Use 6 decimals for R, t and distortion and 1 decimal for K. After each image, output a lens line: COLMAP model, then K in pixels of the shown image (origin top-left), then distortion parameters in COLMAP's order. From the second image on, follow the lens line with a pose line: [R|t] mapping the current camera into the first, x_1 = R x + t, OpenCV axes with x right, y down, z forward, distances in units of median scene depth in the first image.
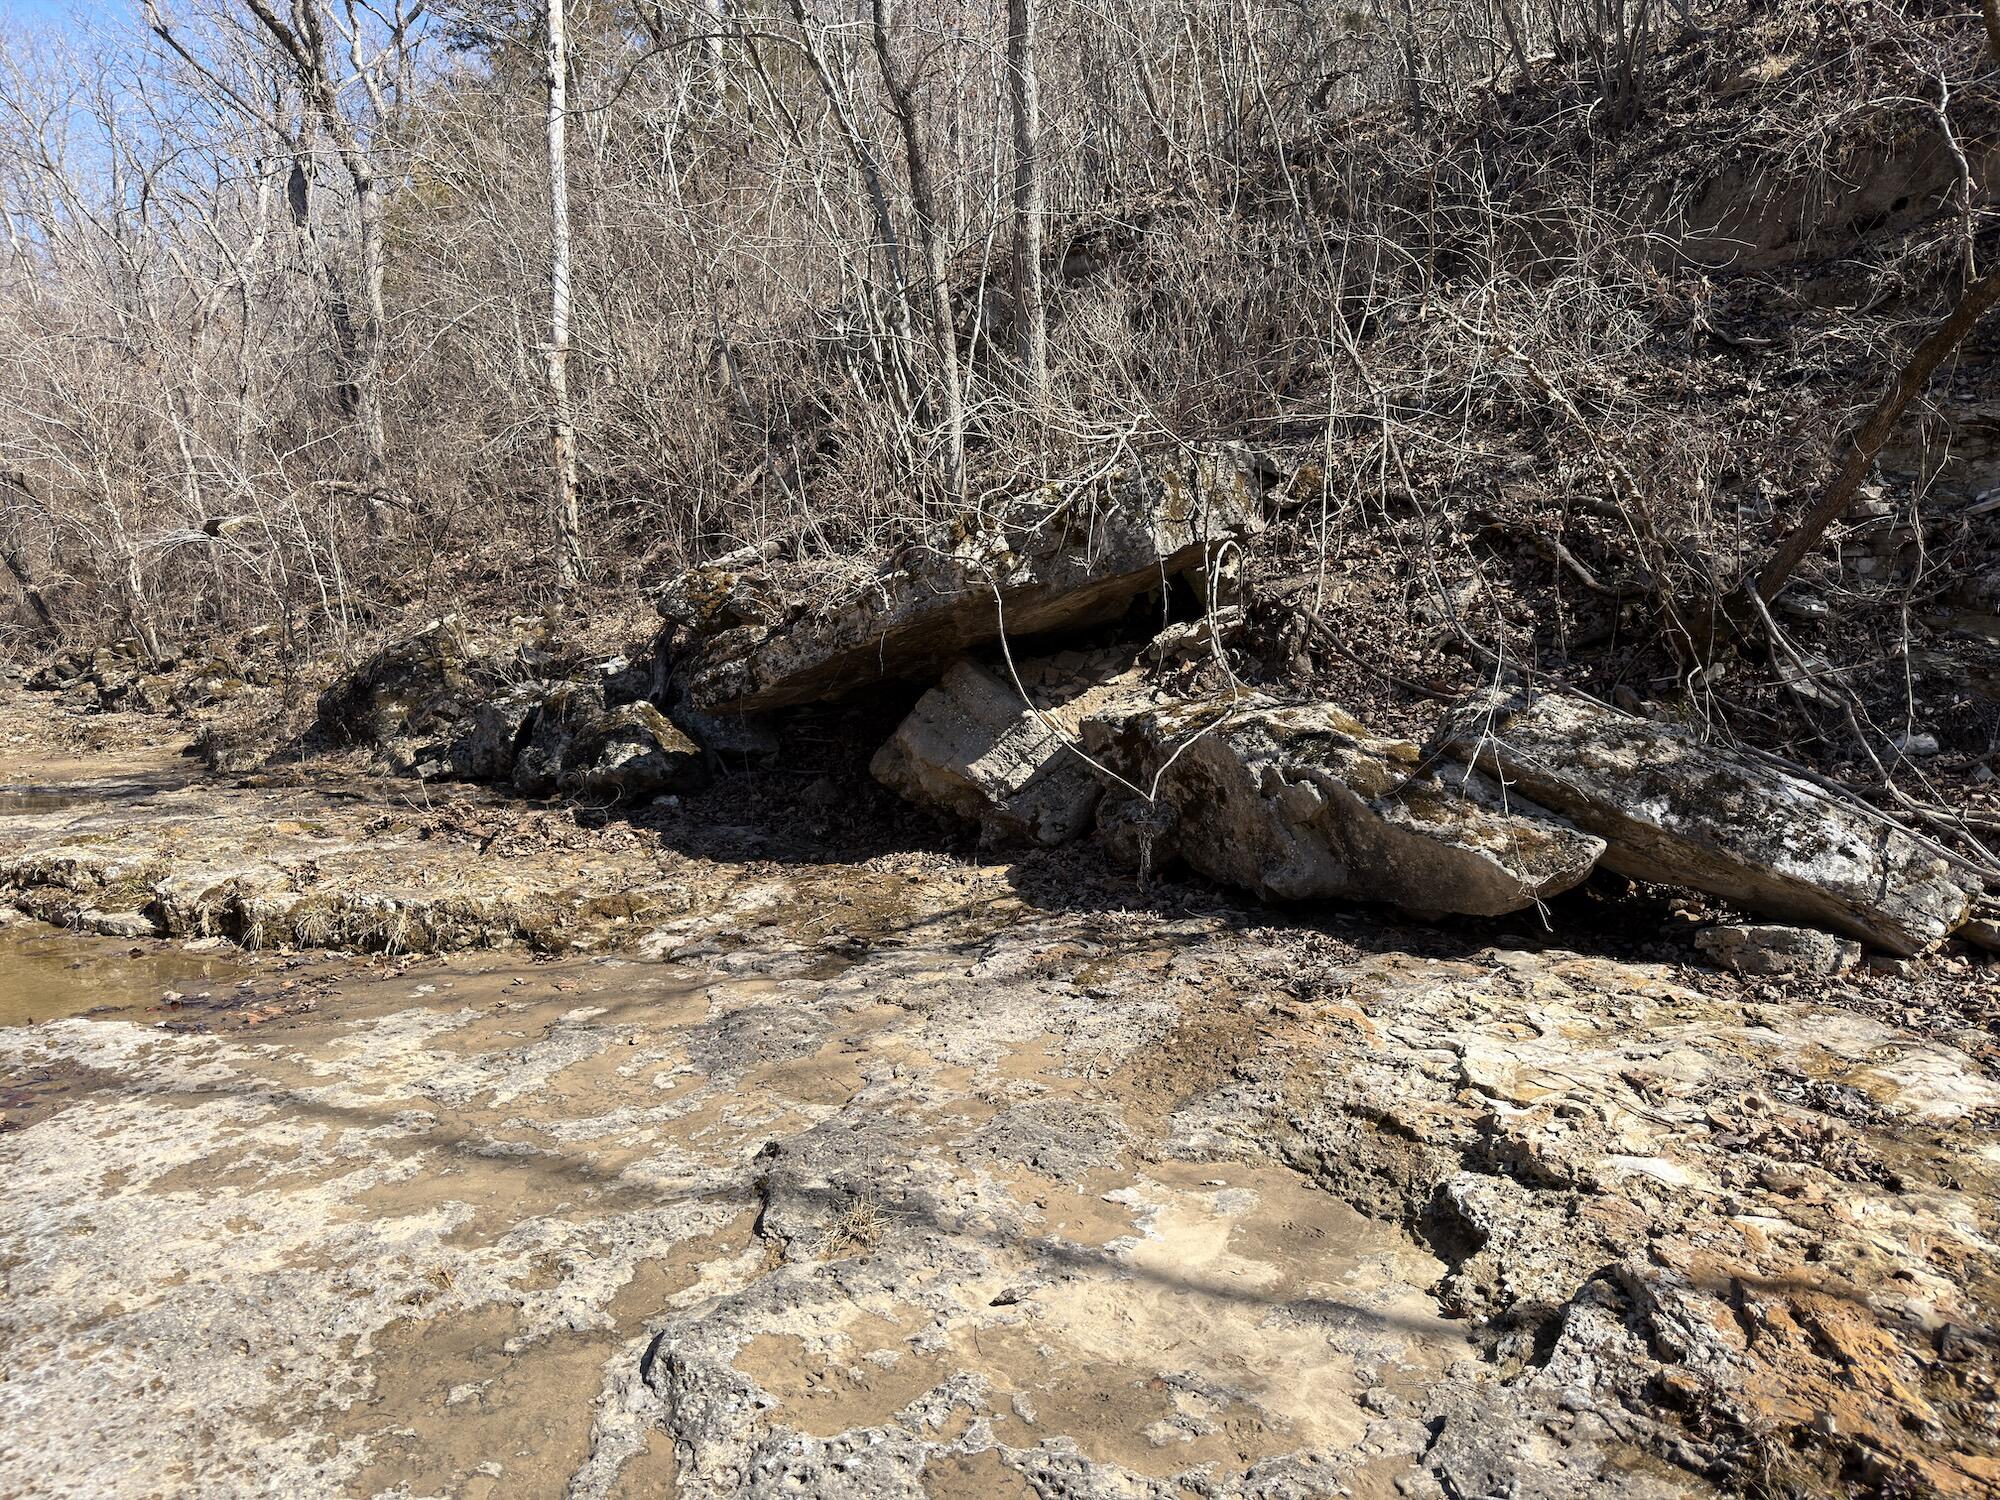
lens RADIAL K [[1390.0, 0, 1000.0], [0, 1390.0, 750.0], [0, 0, 1]] dist [0.070306, -0.096612]
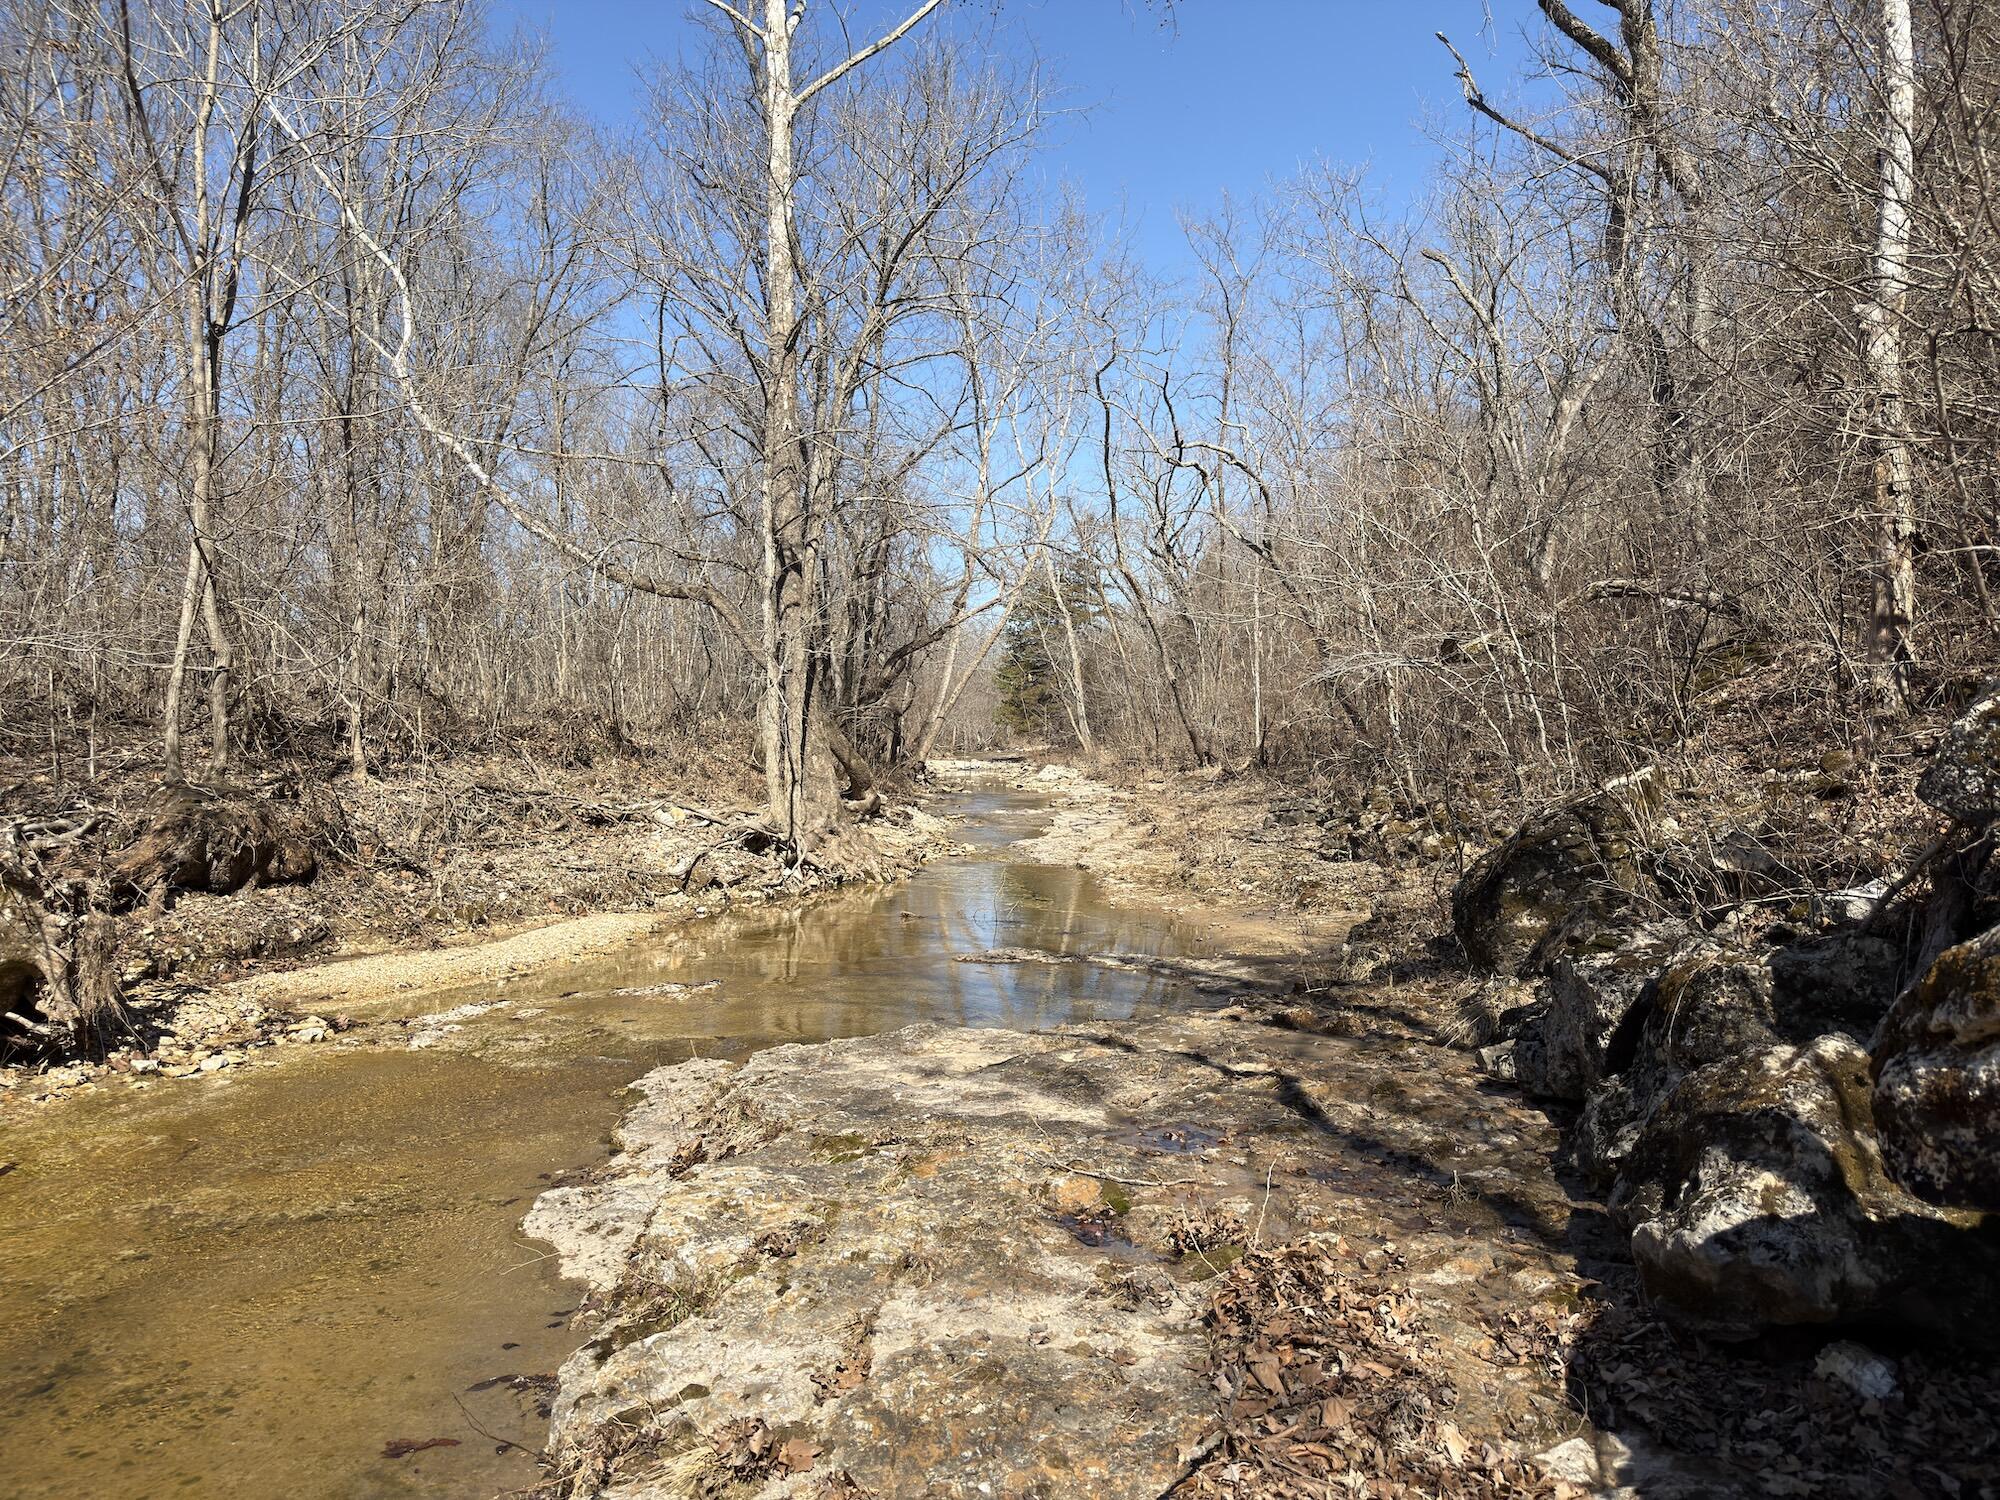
lens RADIAL K [[1390.0, 0, 1000.0], [0, 1390.0, 750.0], [0, 0, 1]] dist [0.070306, -0.096612]
pose [[0.574157, 0.006245, -0.818722, -0.094900], [-0.073480, 0.996329, -0.043930, -0.099911], [0.815441, 0.085382, 0.572508, 0.742534]]
